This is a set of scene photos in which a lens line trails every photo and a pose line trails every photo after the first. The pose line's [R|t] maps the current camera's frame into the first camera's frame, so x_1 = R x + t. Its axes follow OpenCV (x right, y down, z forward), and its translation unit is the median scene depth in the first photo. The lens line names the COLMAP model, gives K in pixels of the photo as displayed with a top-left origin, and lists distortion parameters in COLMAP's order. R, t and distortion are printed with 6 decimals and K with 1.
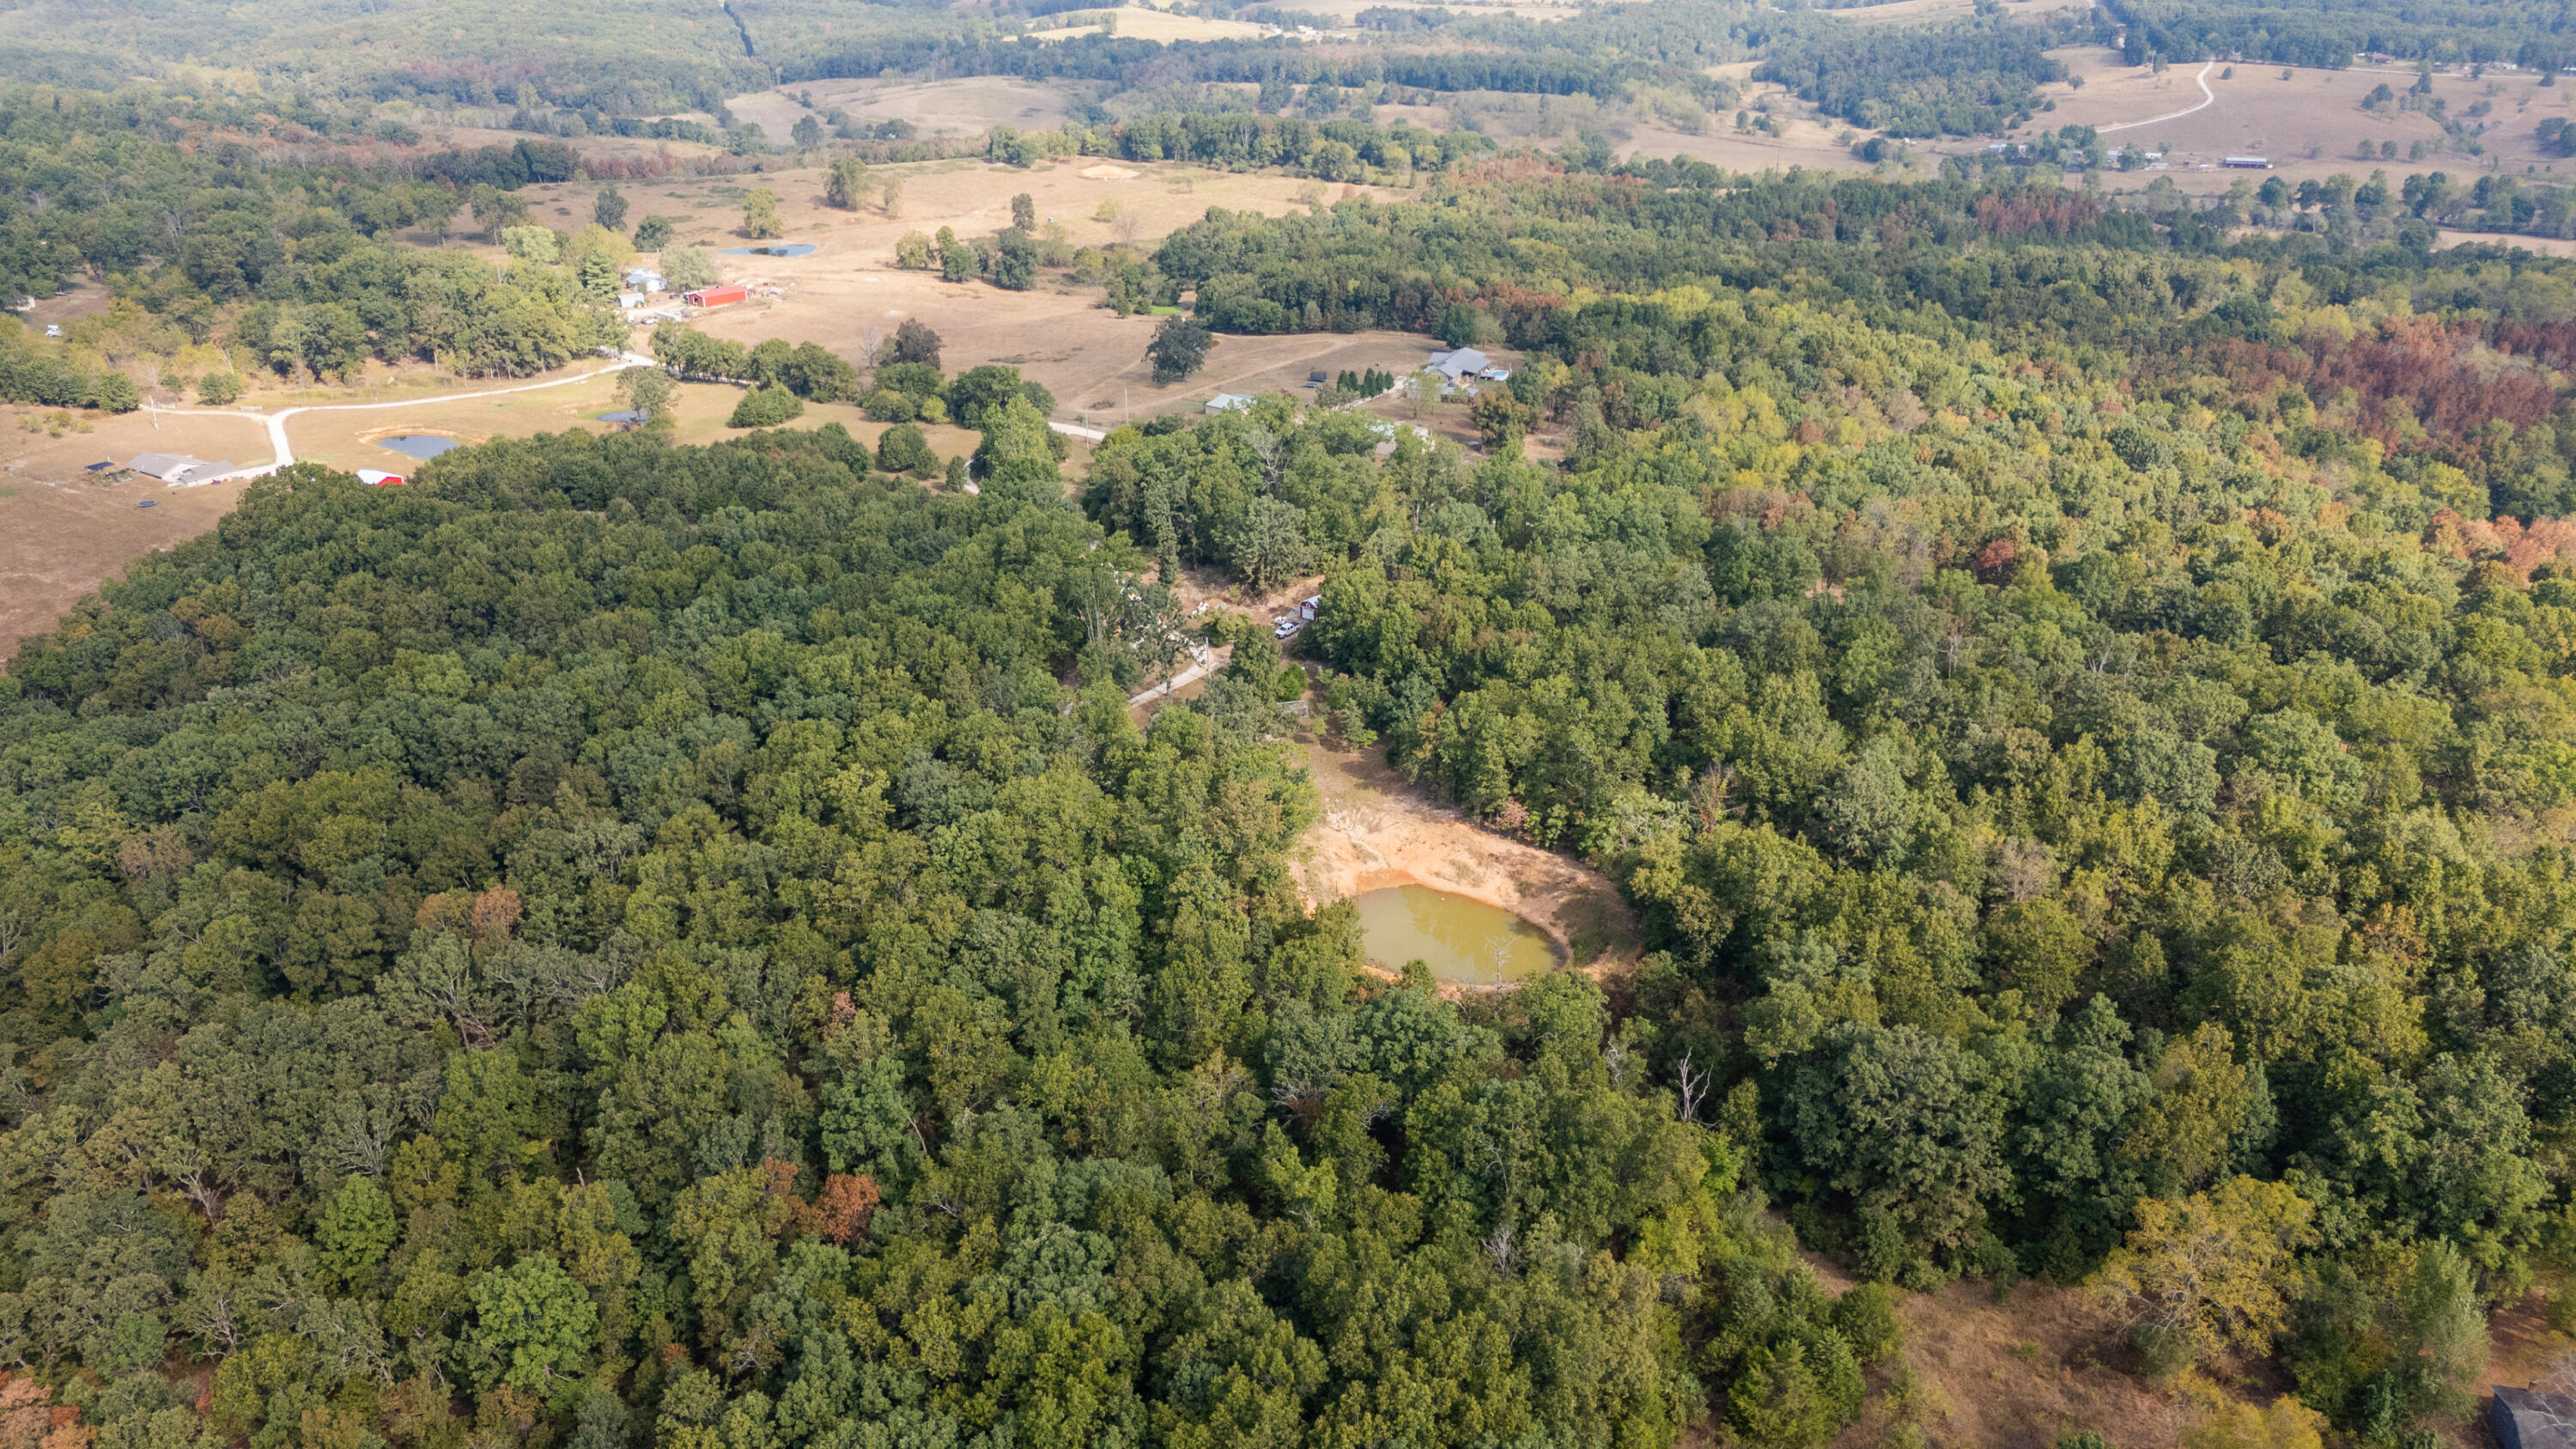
lens RADIAL K [[1897.1, 0, 1285.6], [0, 1897.1, 734.1], [0, 0, 1]] dist [0.064409, -0.061157]
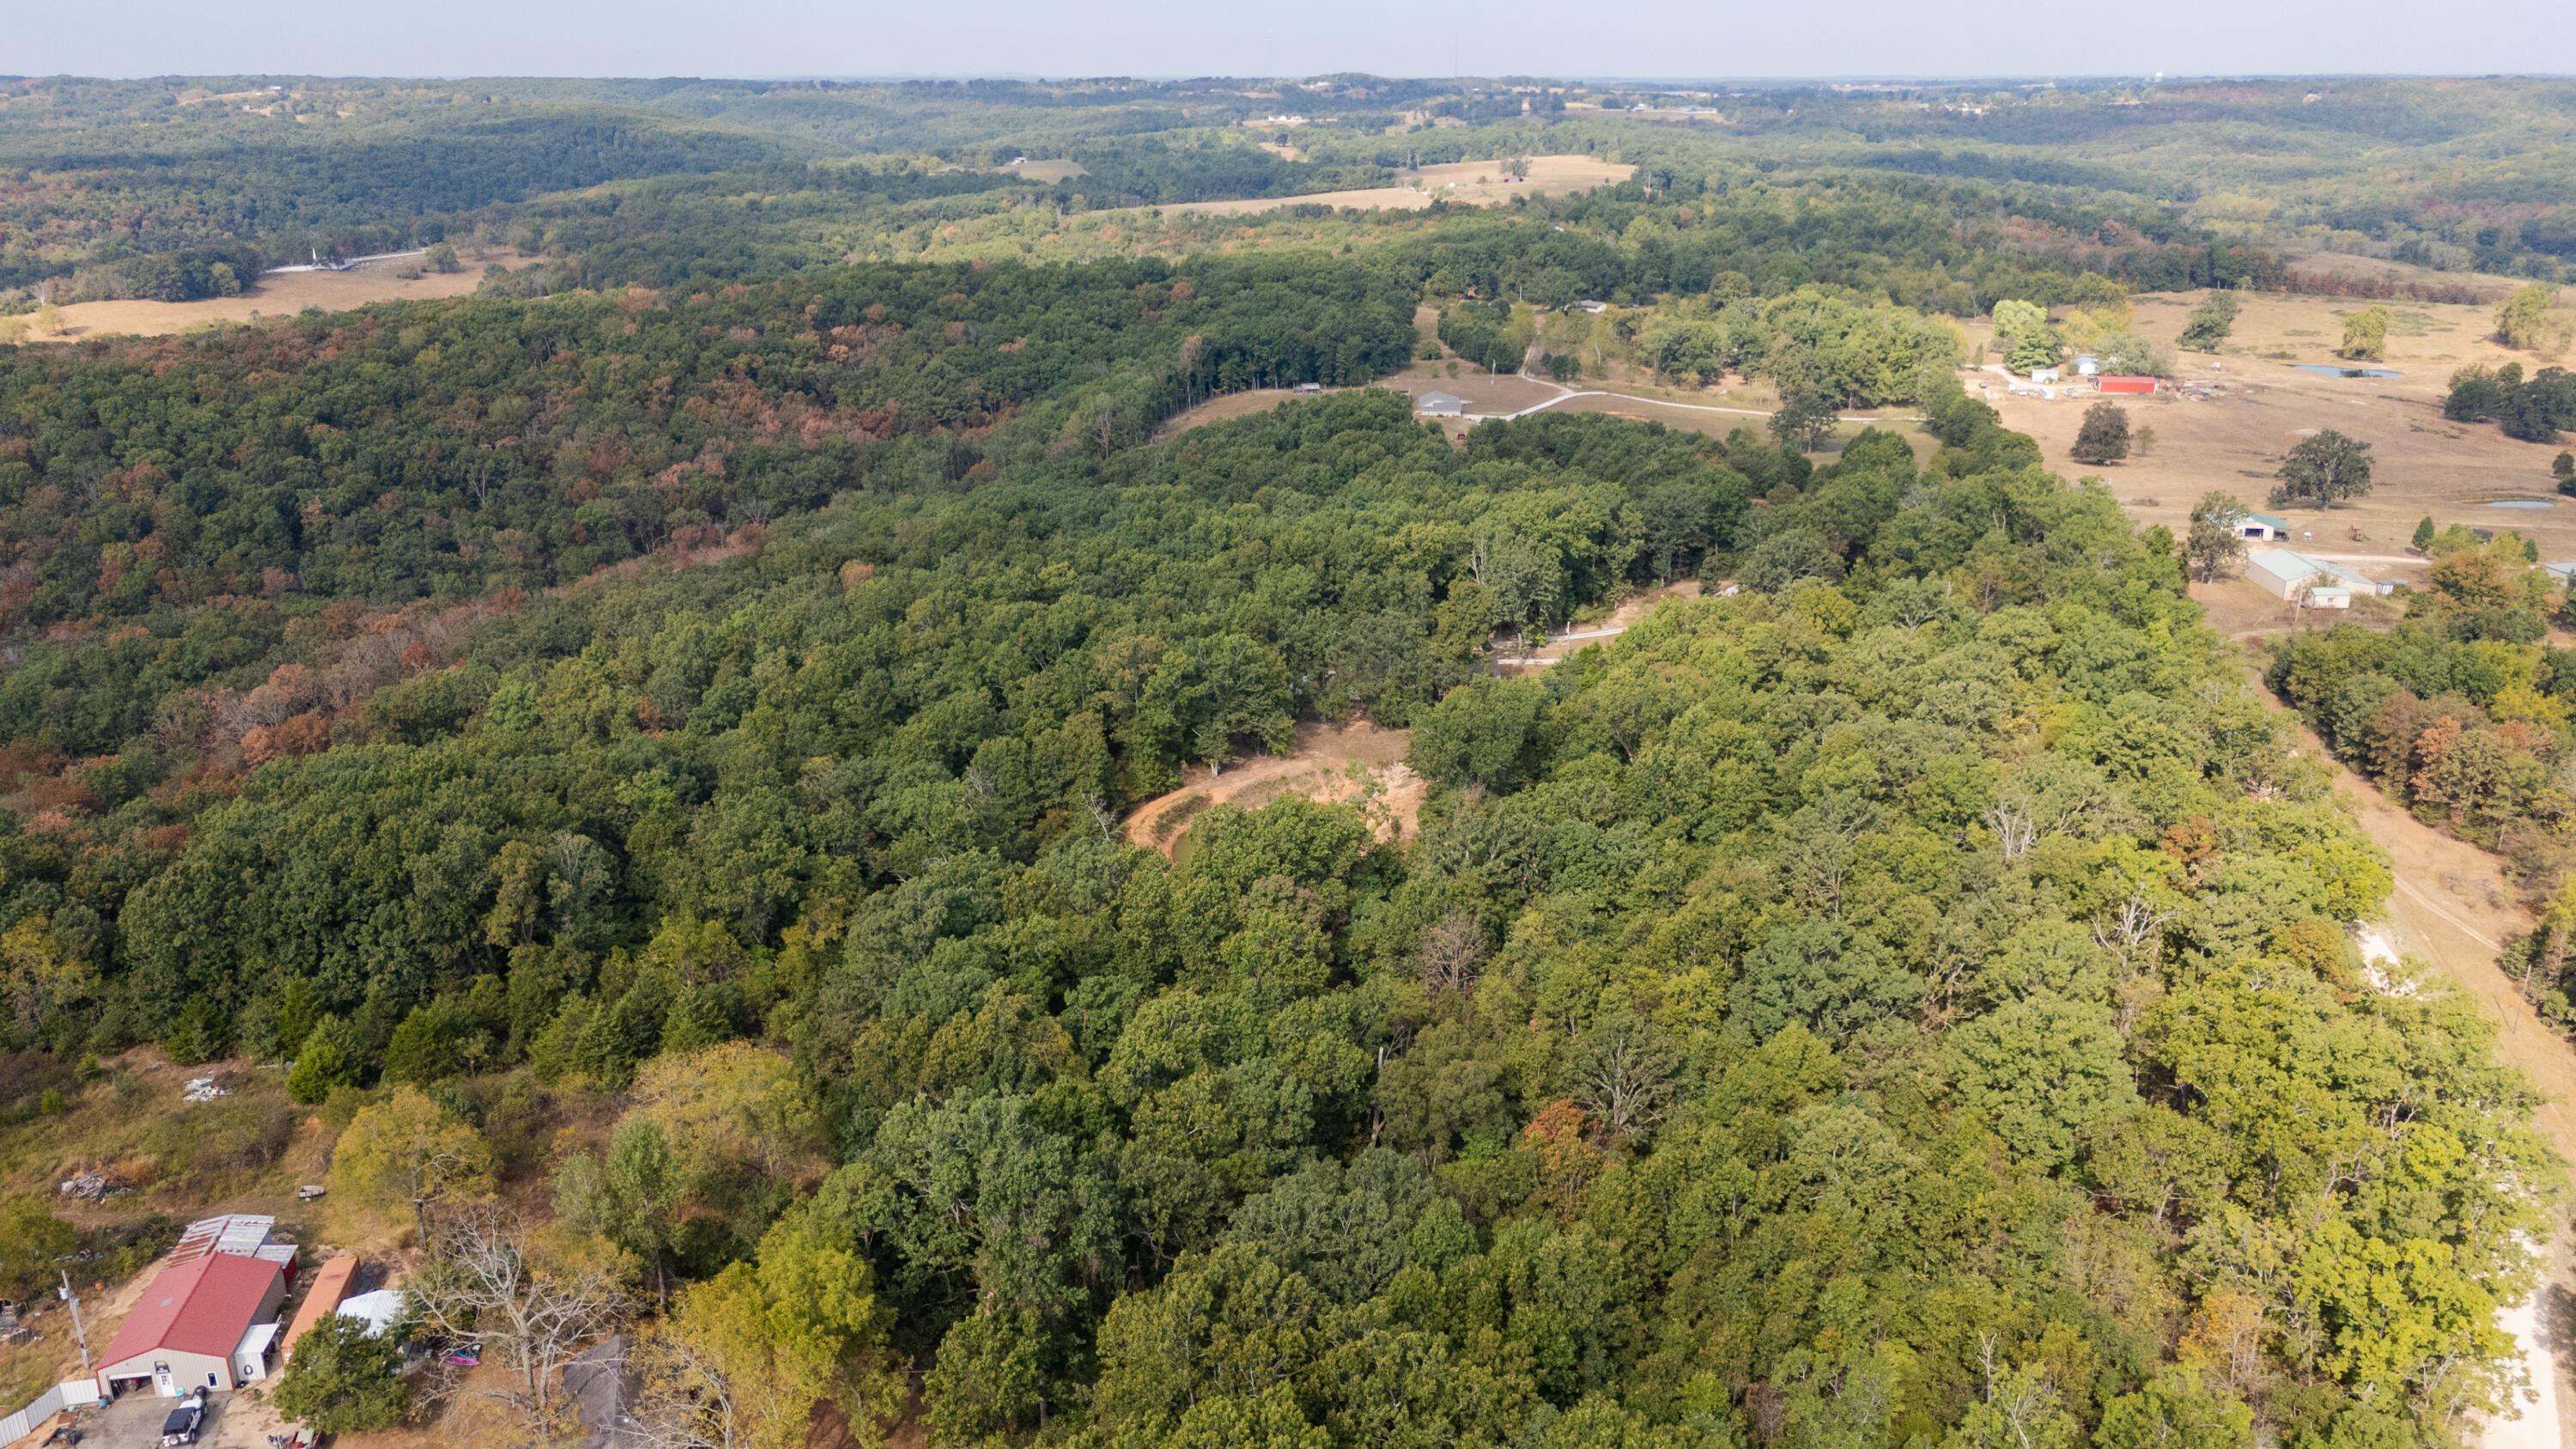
lens RADIAL K [[1897.1, 0, 1291.6], [0, 1897.1, 724.0], [0, 0, 1]] dist [0.064409, -0.061157]
pose [[0.493230, 0.284772, -0.821967, 0.258048], [-0.351170, 0.929666, 0.111361, -0.021889], [0.795867, 0.233723, 0.558542, 0.122225]]
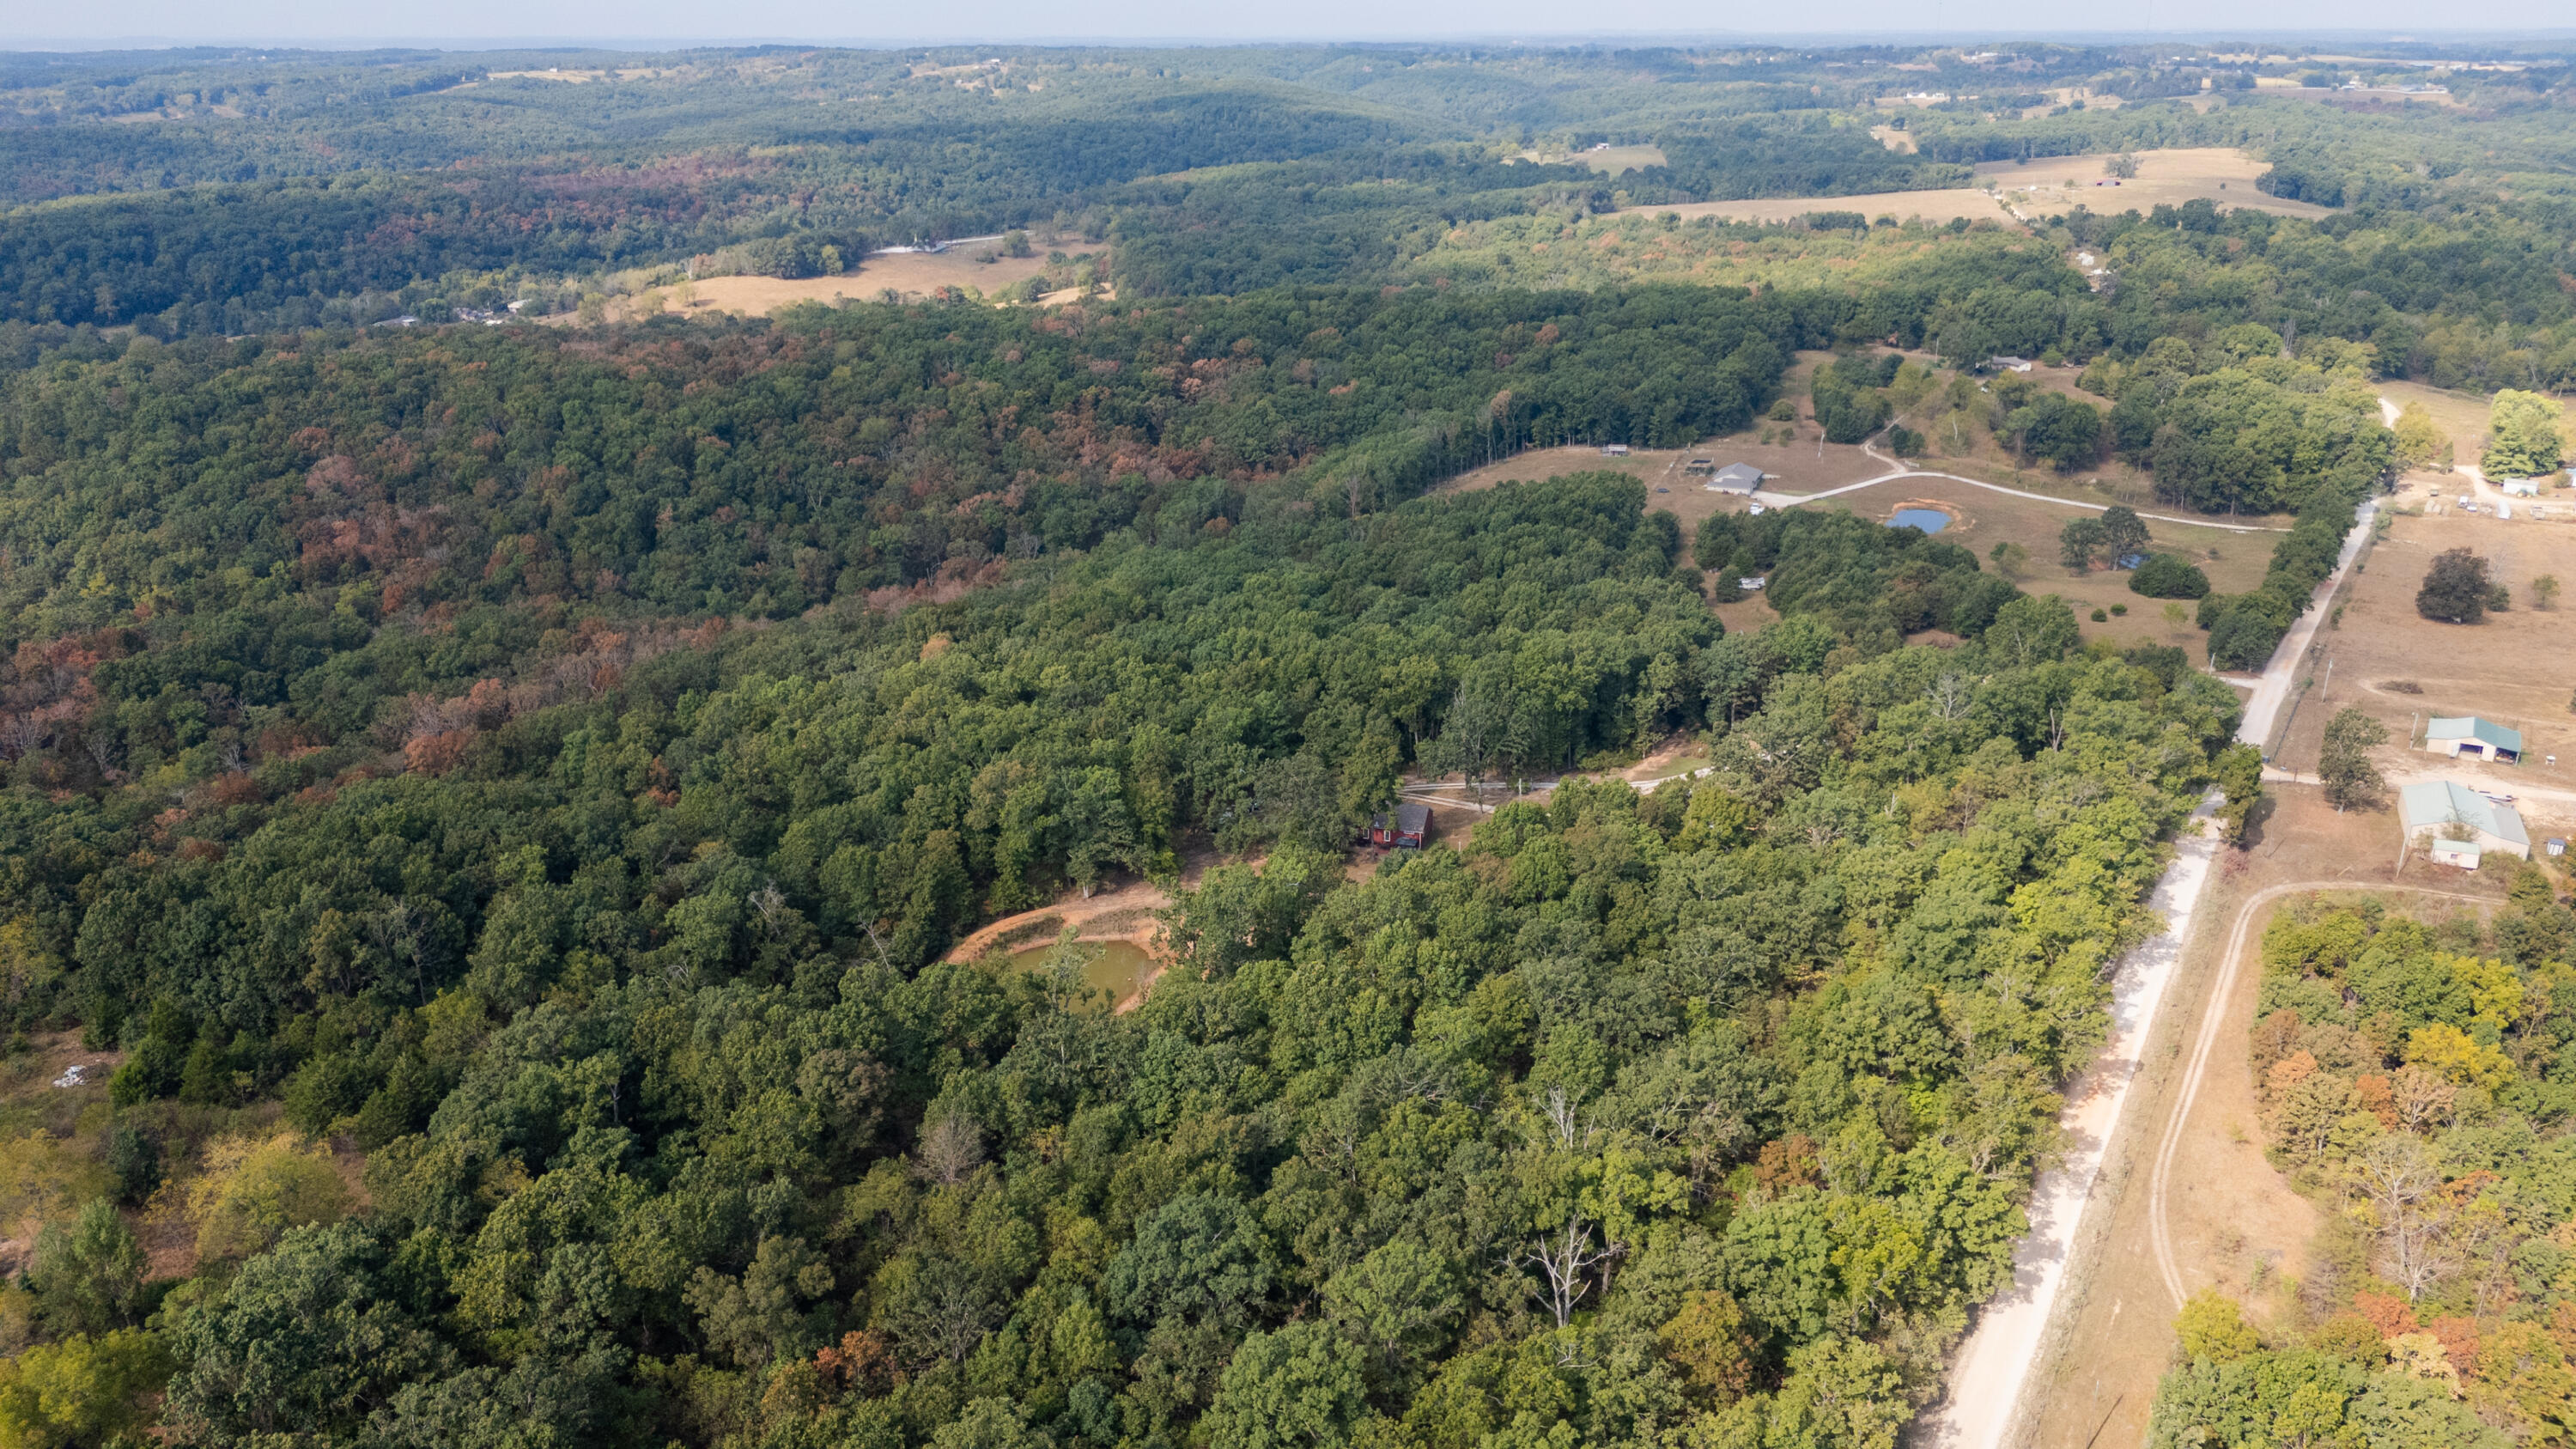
lens RADIAL K [[1897.1, 0, 1294.4], [0, 1897.1, 721.4], [0, 0, 1]] dist [0.064409, -0.061157]
pose [[0.172342, 0.340583, -0.924285, 0.300121], [-0.396622, 0.882894, 0.251377, -0.099765], [0.901659, 0.323269, 0.287242, 0.216040]]
